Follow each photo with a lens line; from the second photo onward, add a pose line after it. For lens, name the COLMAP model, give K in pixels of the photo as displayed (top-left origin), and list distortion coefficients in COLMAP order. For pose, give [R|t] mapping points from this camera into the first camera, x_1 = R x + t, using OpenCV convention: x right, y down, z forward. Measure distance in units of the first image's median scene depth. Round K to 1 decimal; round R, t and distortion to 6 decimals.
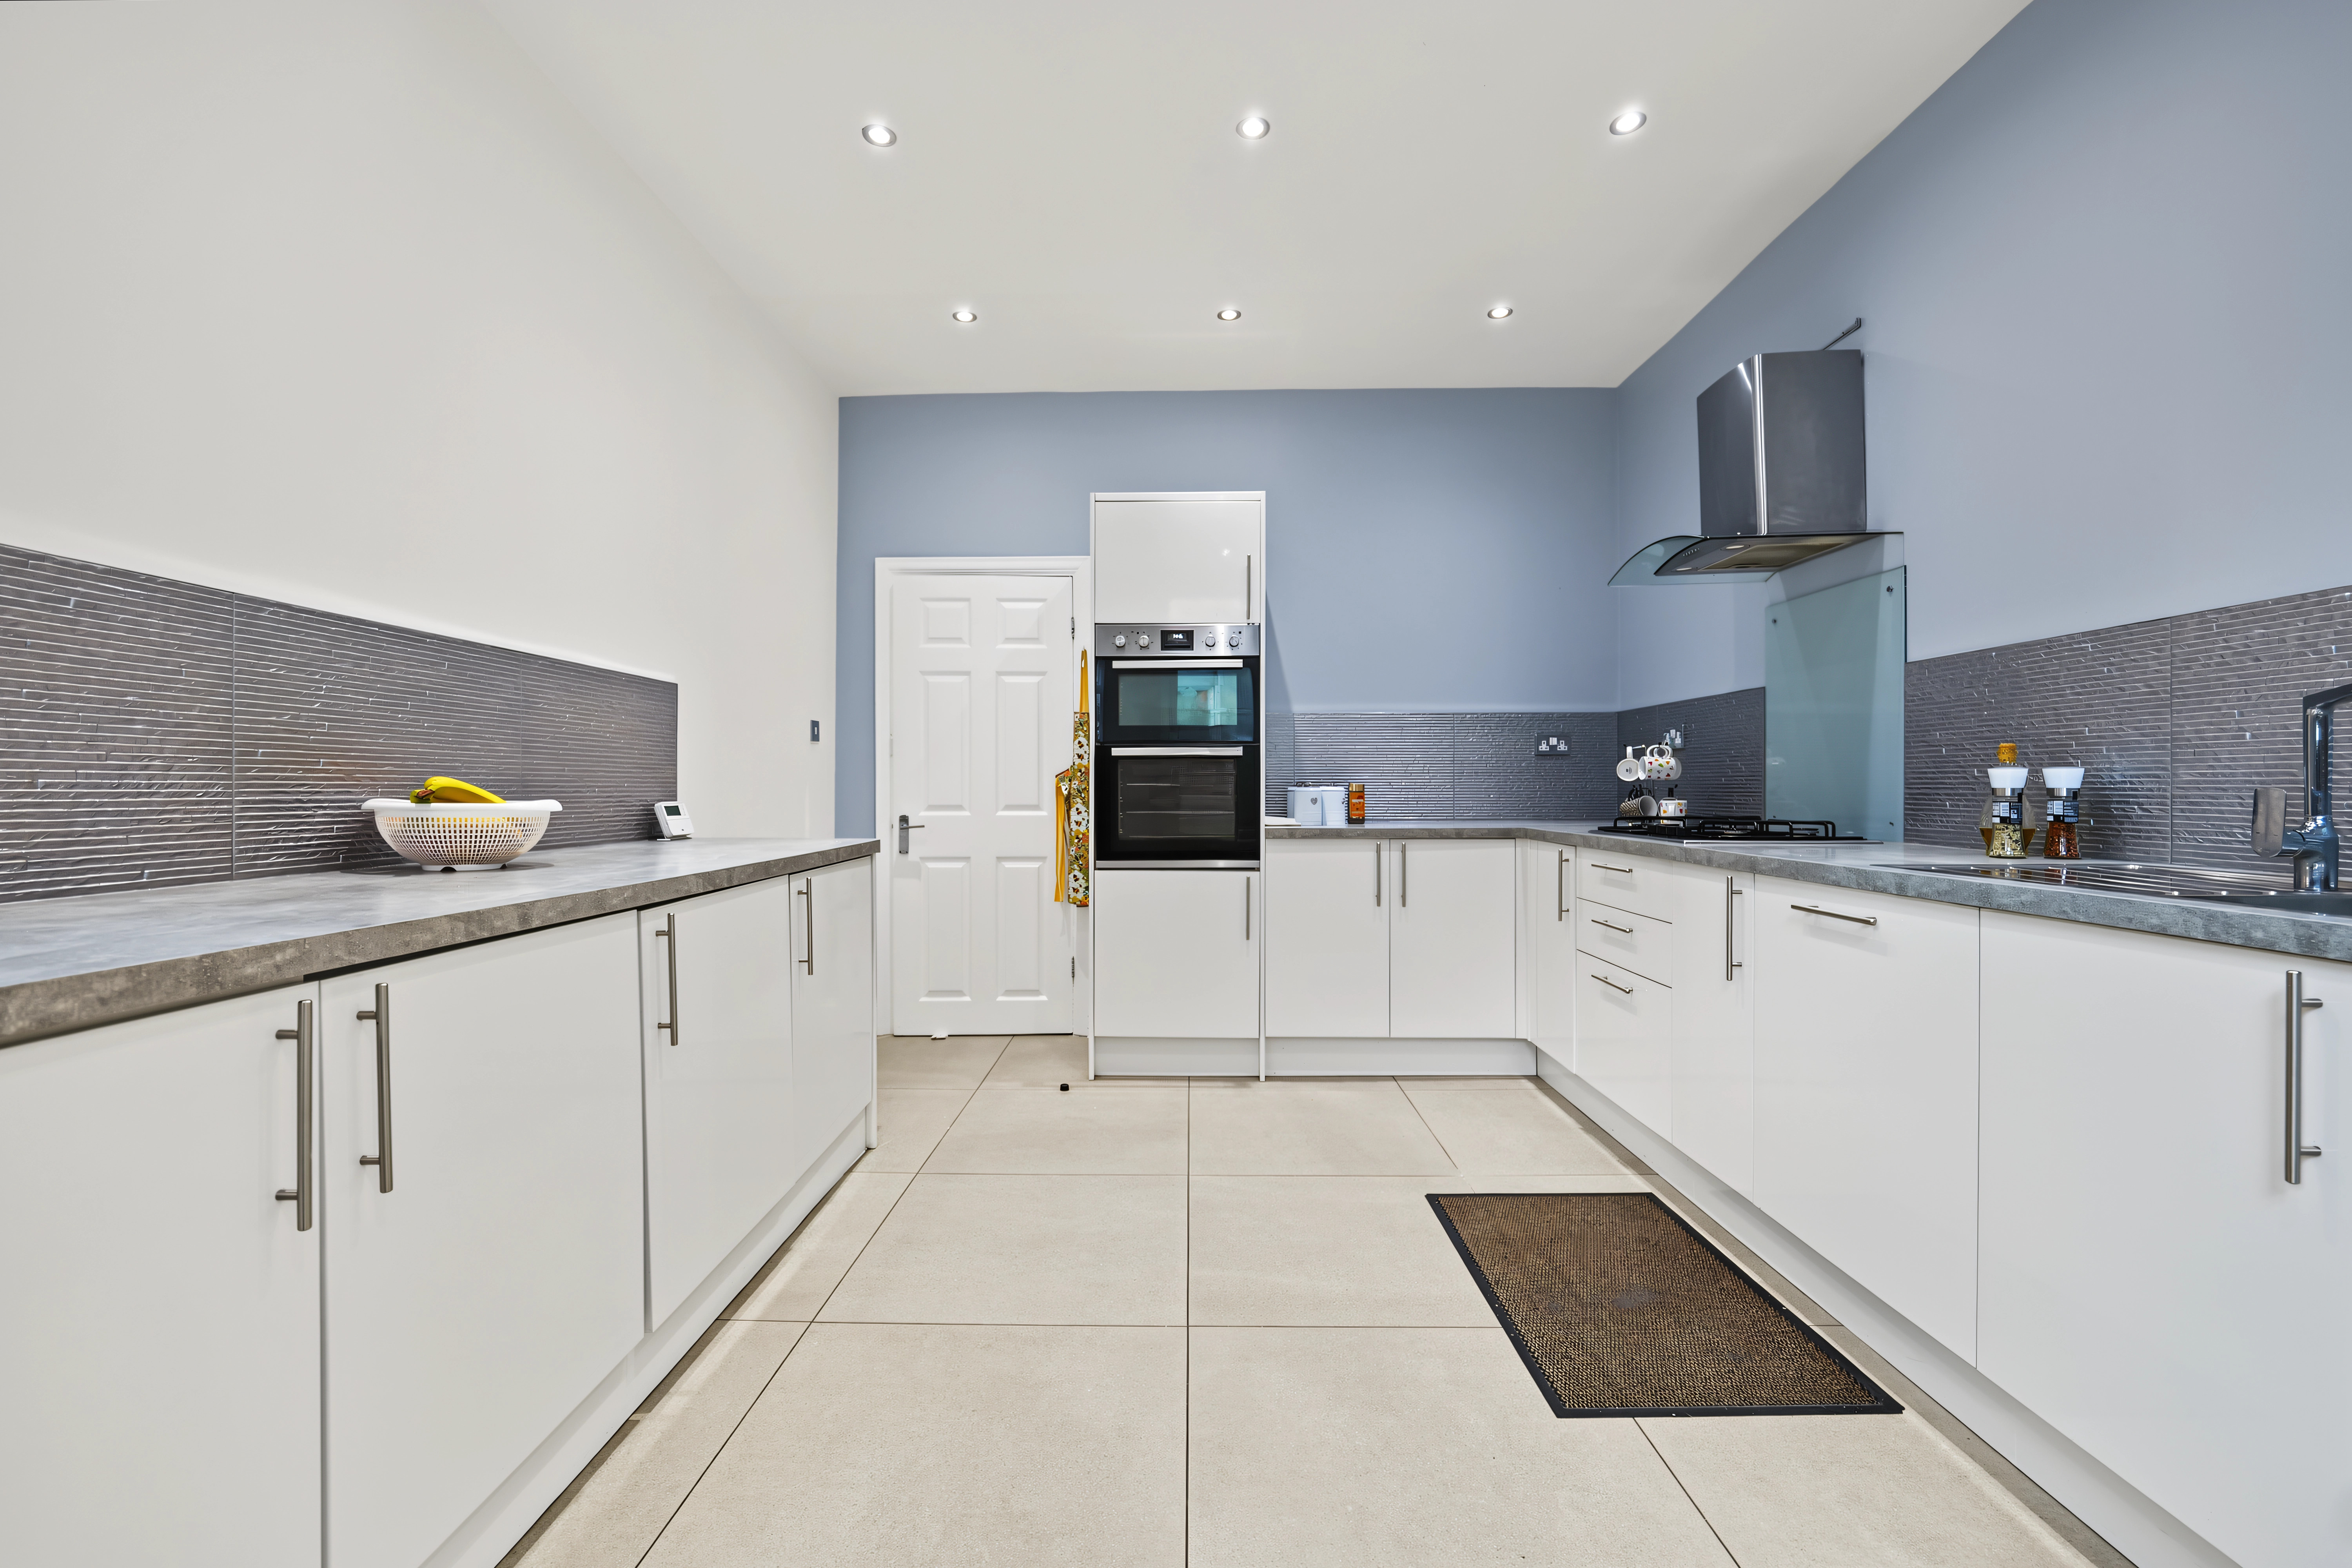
lens RADIAL K [[970.0, 0, 1167.7], [0, 970.0, 779.9], [0, 0, 1]] dist [-0.008491, -0.000579]
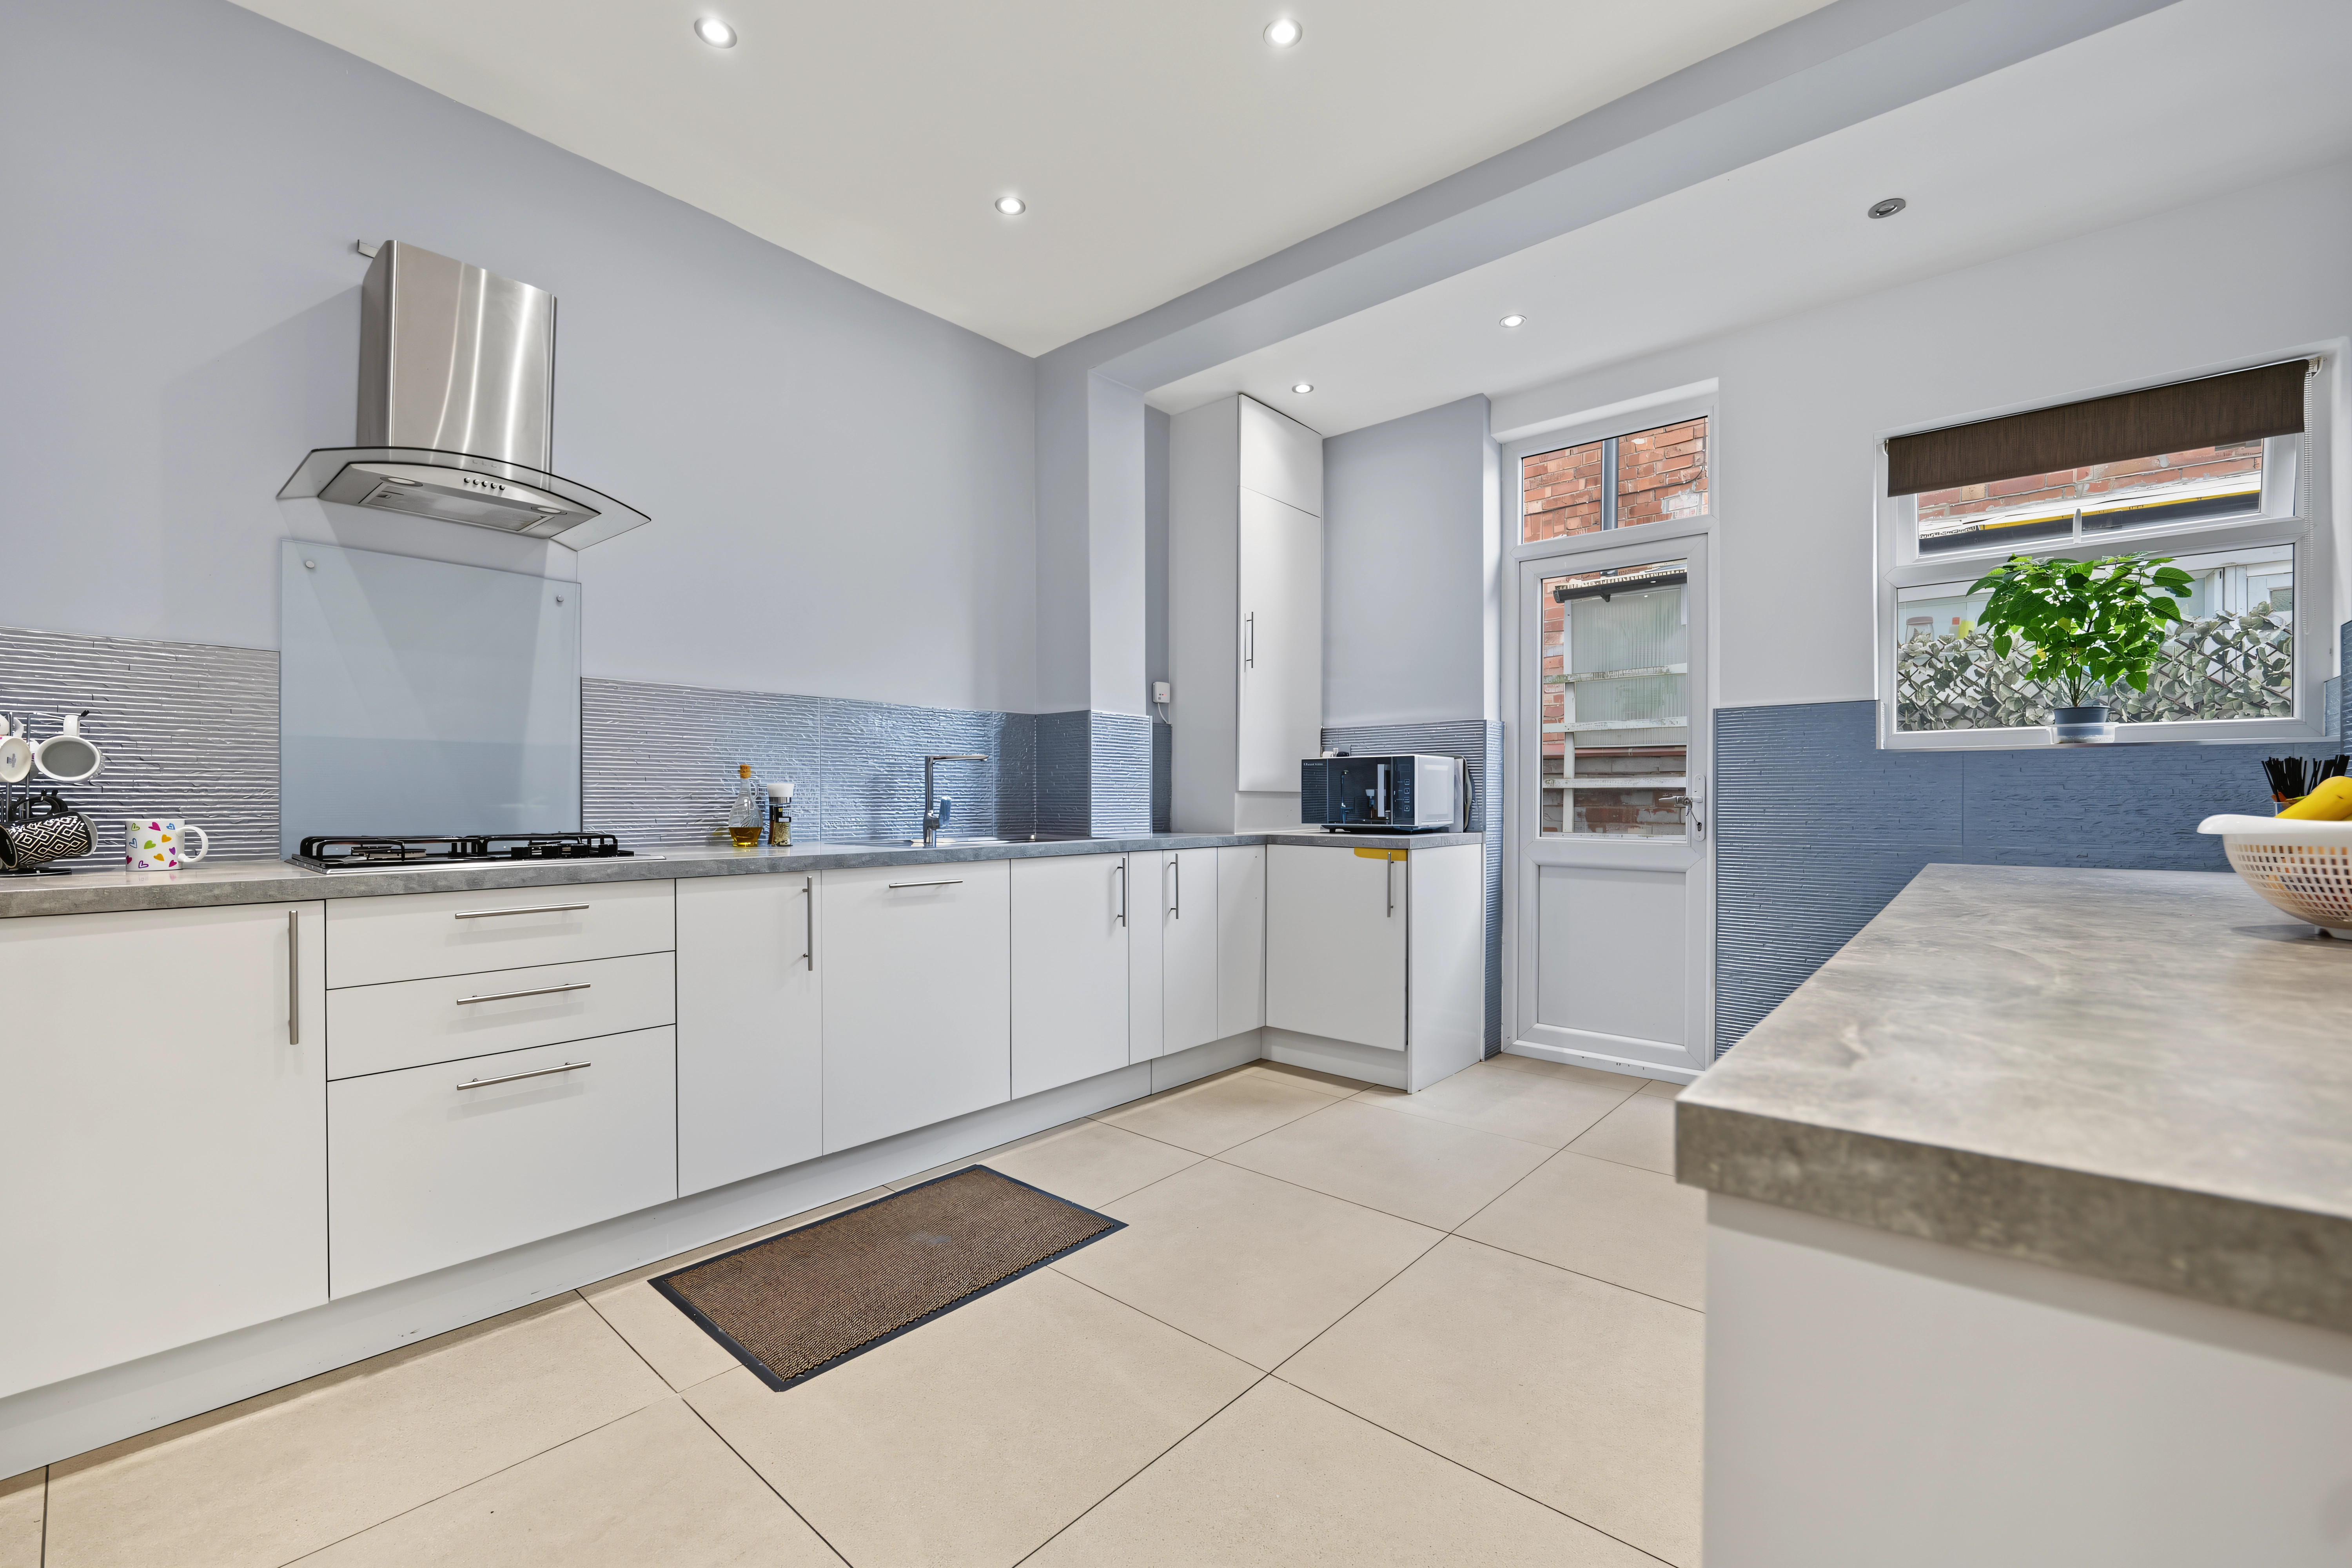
lens RADIAL K [[970.0, 0, 1185.6], [0, 970.0, 801.4], [0, 0, 1]] dist [-0.008491, -0.000579]
pose [[-0.766812, -0.007558, 0.641828, -0.303734], [-0.007232, 0.999969, 0.003134, 0.003960], [-0.641831, -0.002238, -0.766843, 1.040842]]
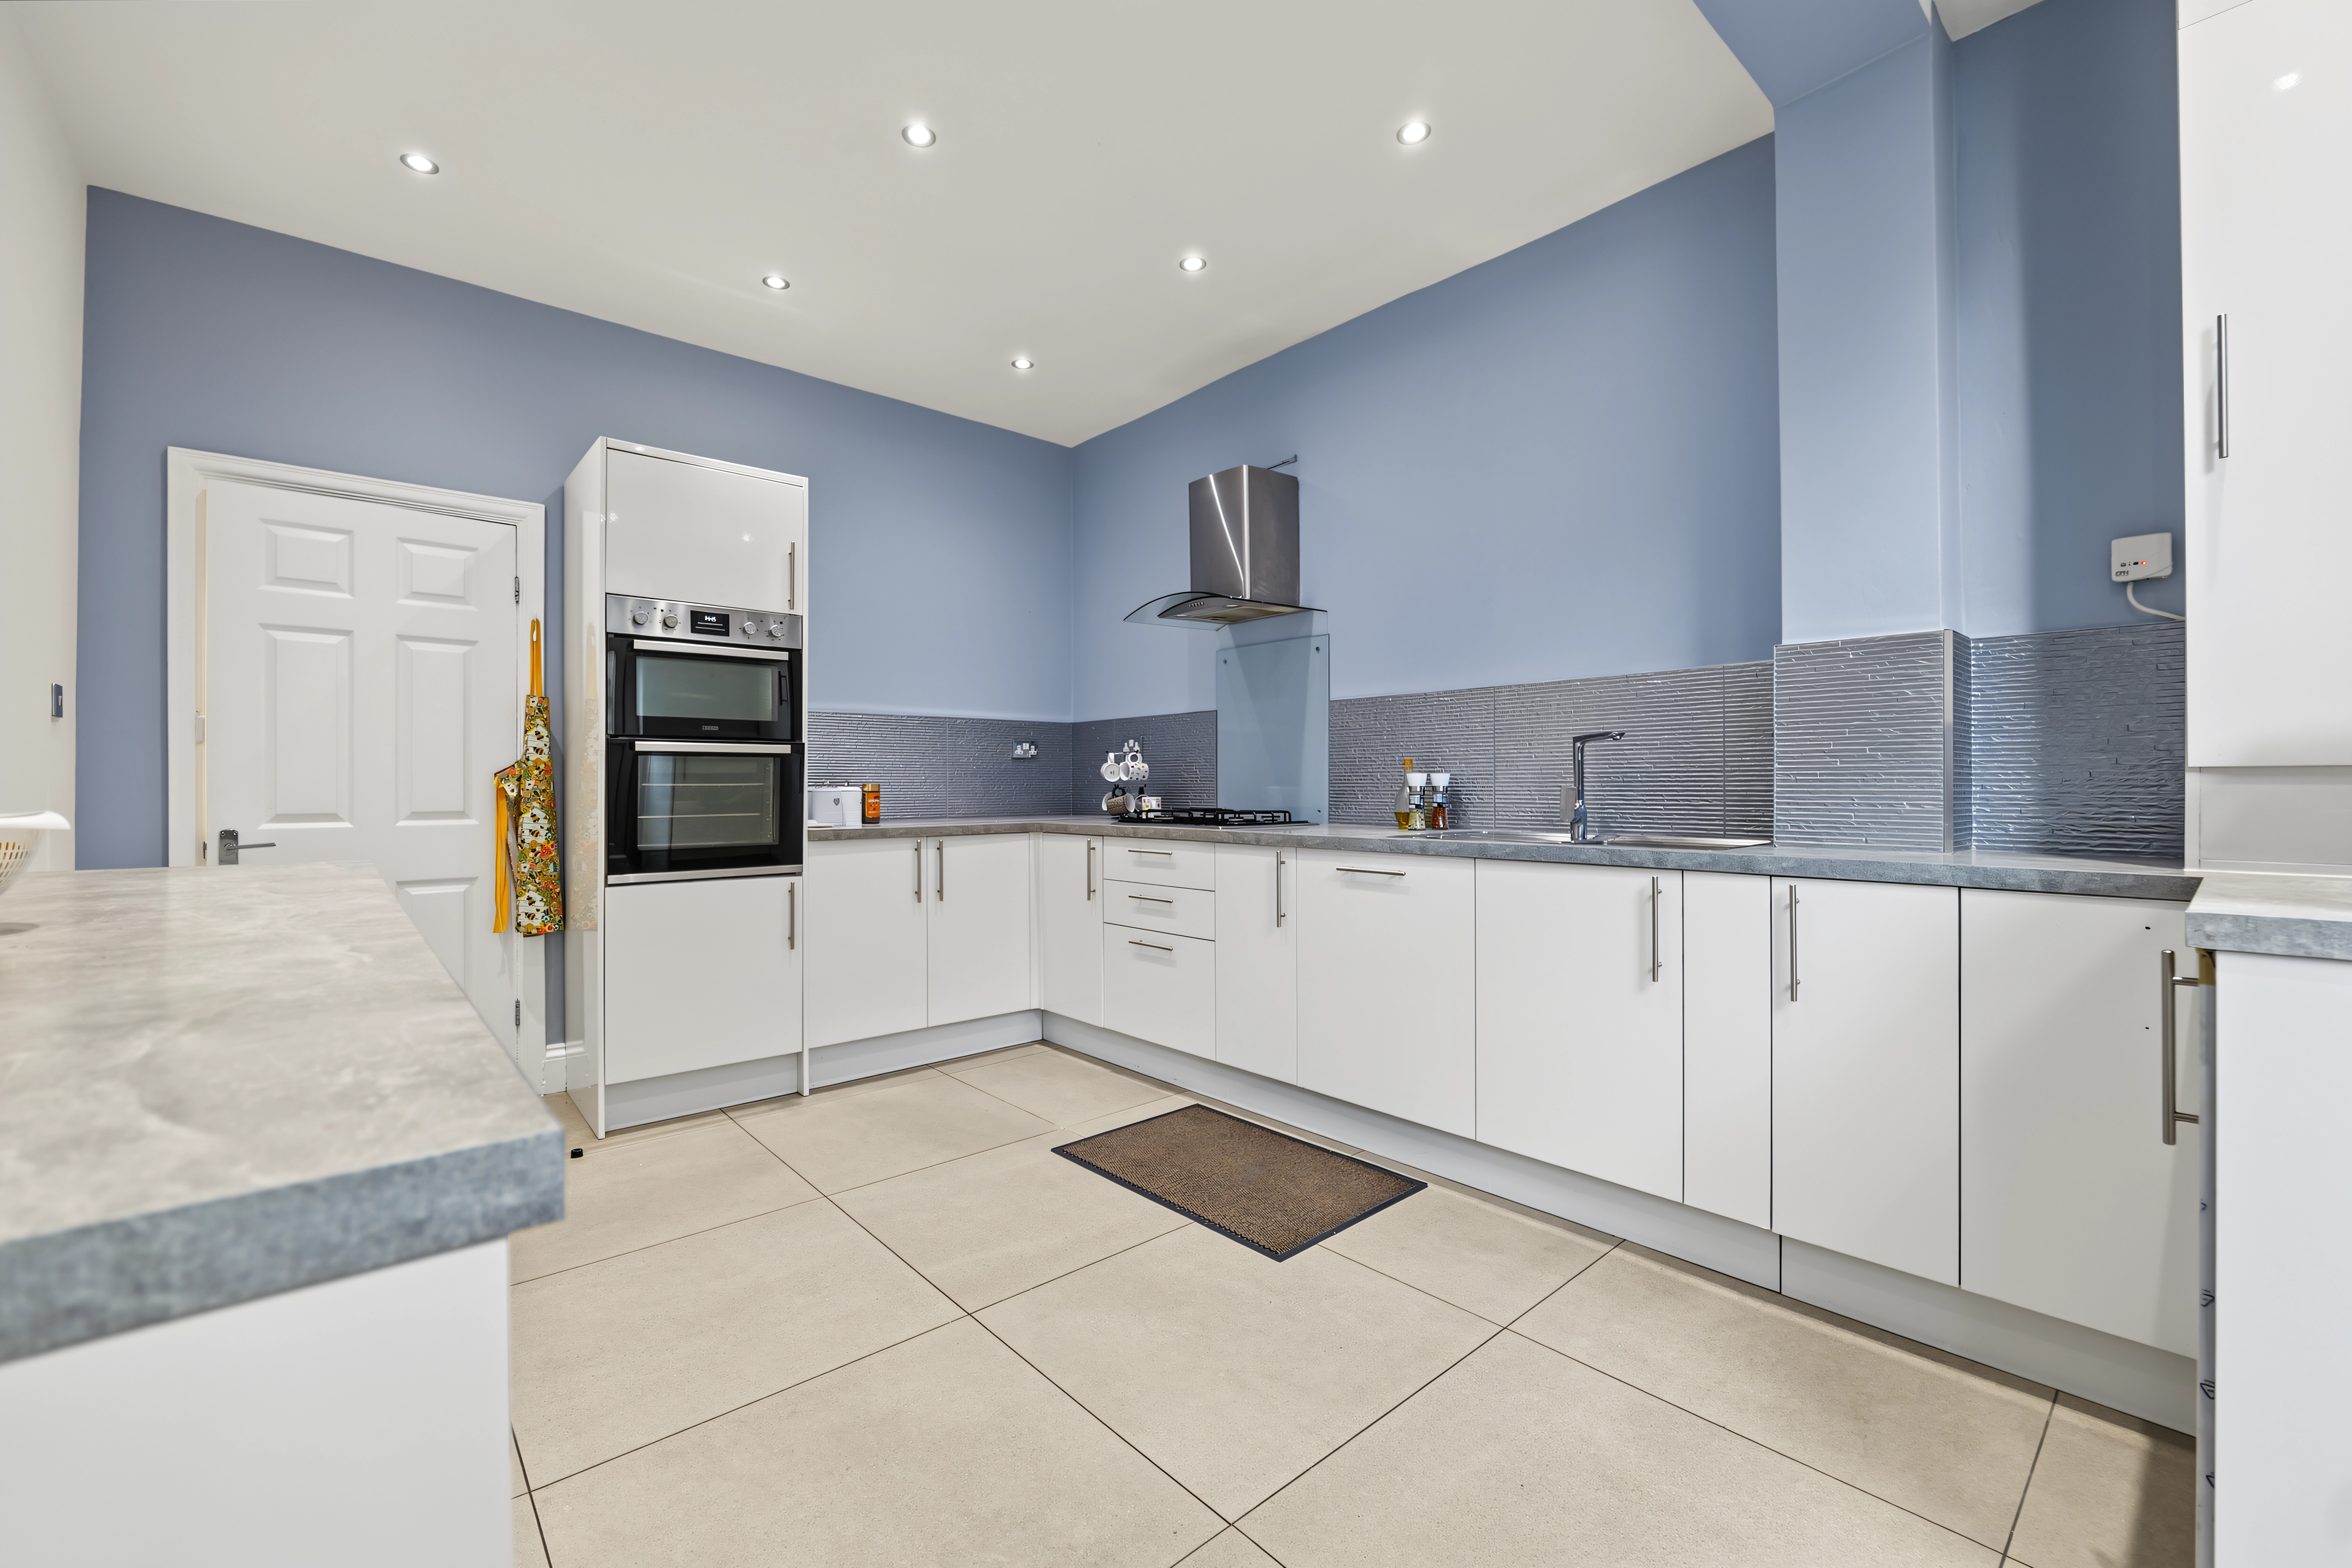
lens RADIAL K [[970.0, 0, 1167.4], [0, 970.0, 775.7], [0, 0, 1]] dist [-0.008491, -0.000579]
pose [[0.739585, 0.004789, 0.673046, -0.304206], [-0.001811, 0.999985, -0.005125, 0.000099], [-0.673061, 0.002572, 0.739582, 0.060002]]
